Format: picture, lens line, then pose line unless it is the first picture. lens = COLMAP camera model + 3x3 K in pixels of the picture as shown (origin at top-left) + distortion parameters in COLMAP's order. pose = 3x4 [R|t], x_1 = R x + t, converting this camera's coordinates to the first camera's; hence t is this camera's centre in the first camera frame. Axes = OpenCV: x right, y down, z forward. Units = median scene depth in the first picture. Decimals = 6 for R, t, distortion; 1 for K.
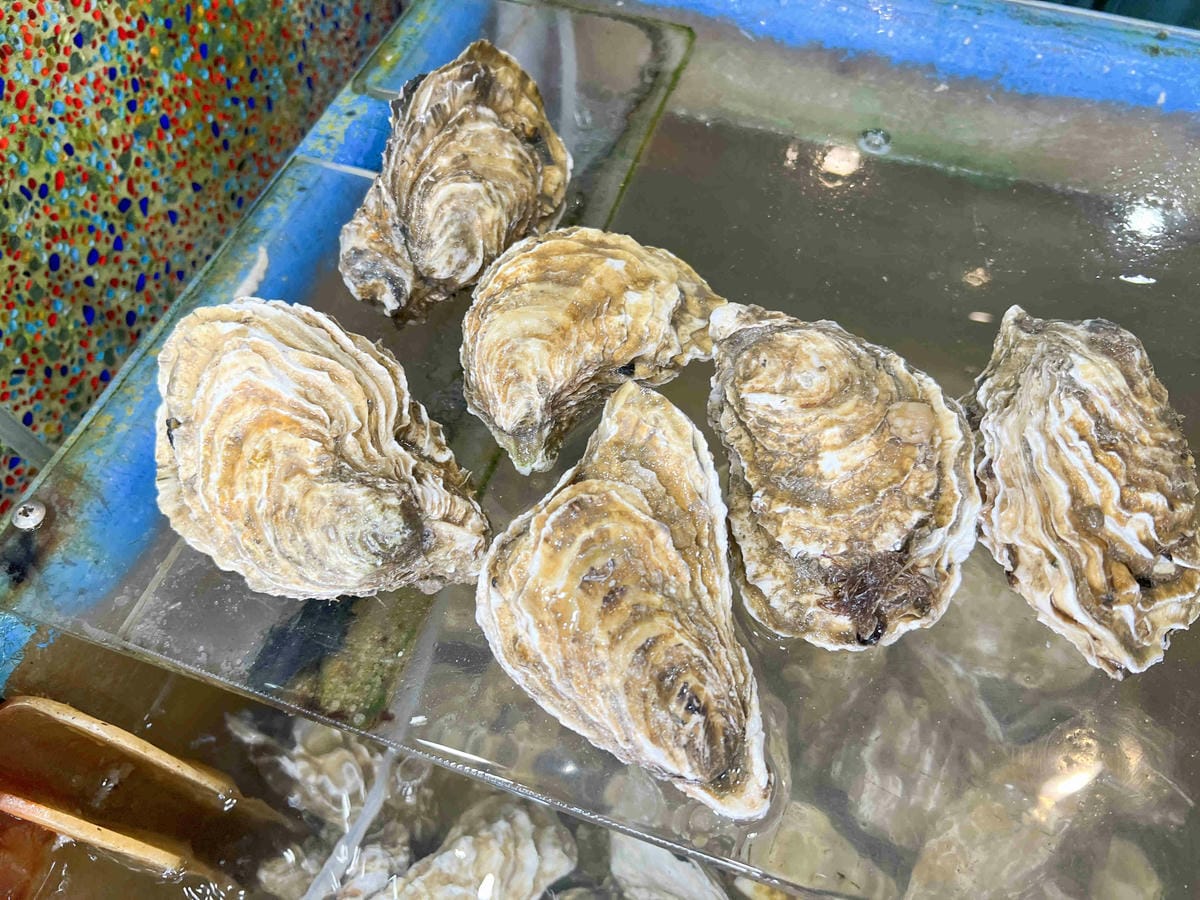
lens RADIAL K [[910.3, 0, 602.8], [0, 910.3, 443.9], [0, 0, 1]] dist [0.039506, -0.070267]
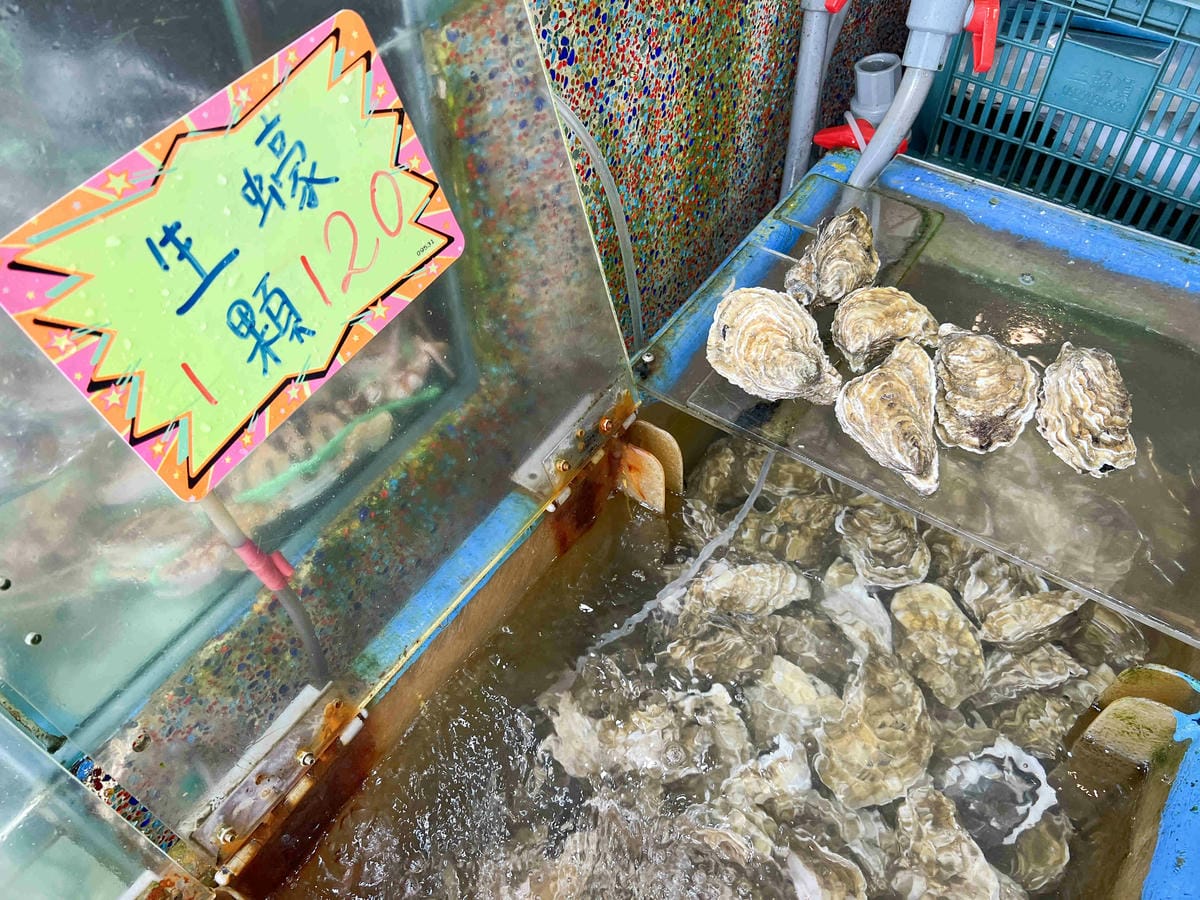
lens RADIAL K [[910.3, 0, 602.8], [0, 910.3, 443.9], [0, 0, 1]] dist [0.039506, -0.070267]
pose [[0.965792, 0.195985, -0.169810, -0.311081], [-0.217421, 0.968875, -0.118361, 0.729111], [0.141328, 0.151232, 0.978343, -1.662161]]
